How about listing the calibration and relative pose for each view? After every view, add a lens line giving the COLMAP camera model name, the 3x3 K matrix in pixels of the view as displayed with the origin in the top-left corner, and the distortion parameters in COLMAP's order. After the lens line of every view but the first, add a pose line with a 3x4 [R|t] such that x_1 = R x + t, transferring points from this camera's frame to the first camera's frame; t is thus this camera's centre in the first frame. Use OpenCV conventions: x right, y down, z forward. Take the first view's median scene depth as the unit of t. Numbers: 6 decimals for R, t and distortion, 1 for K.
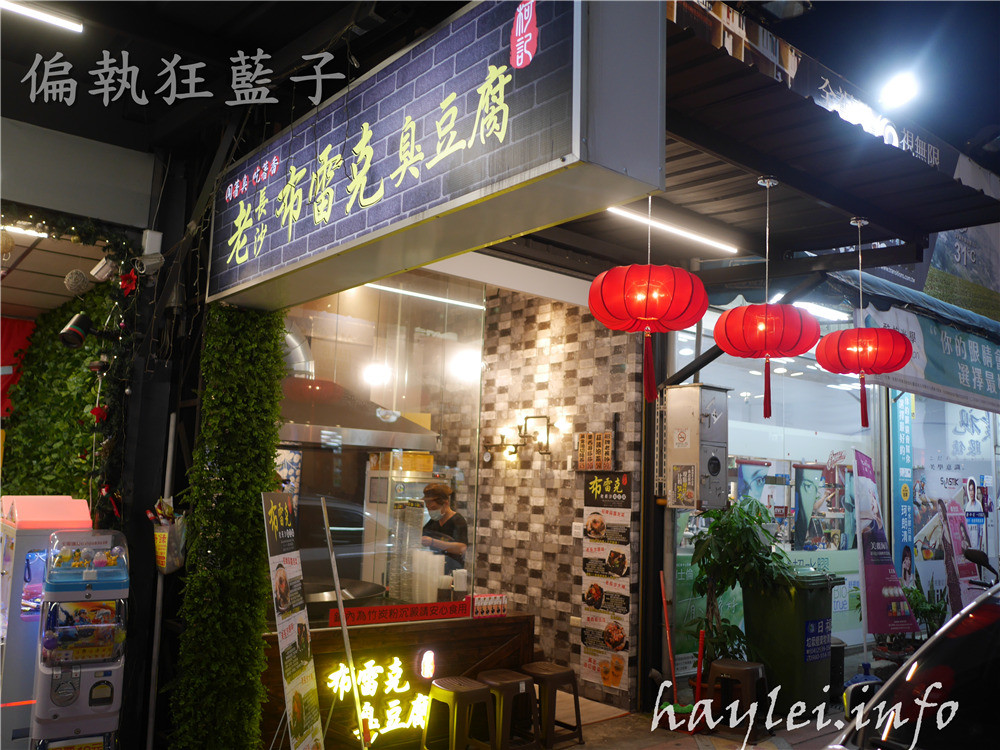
lens RADIAL K [[869.7, 0, 500.6], [0, 869.7, 376.7], [0, 0, 1]] dist [-0.006369, 0.001619]
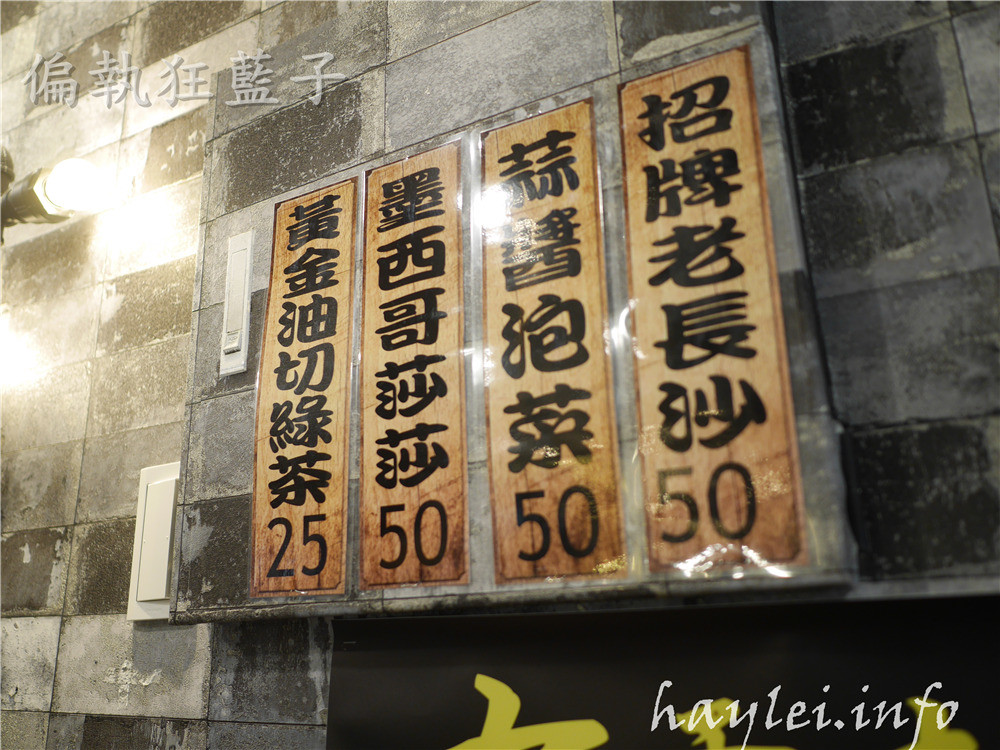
lens RADIAL K [[869.7, 0, 499.4], [0, 869.7, 375.6], [0, 0, 1]] dist [-0.006369, 0.001619]
pose [[0.936242, 0.050425, 0.347719, 0.082137], [0.006382, 0.987045, -0.160319, 0.099094], [-0.351298, 0.152316, 0.923791, 0.914873]]
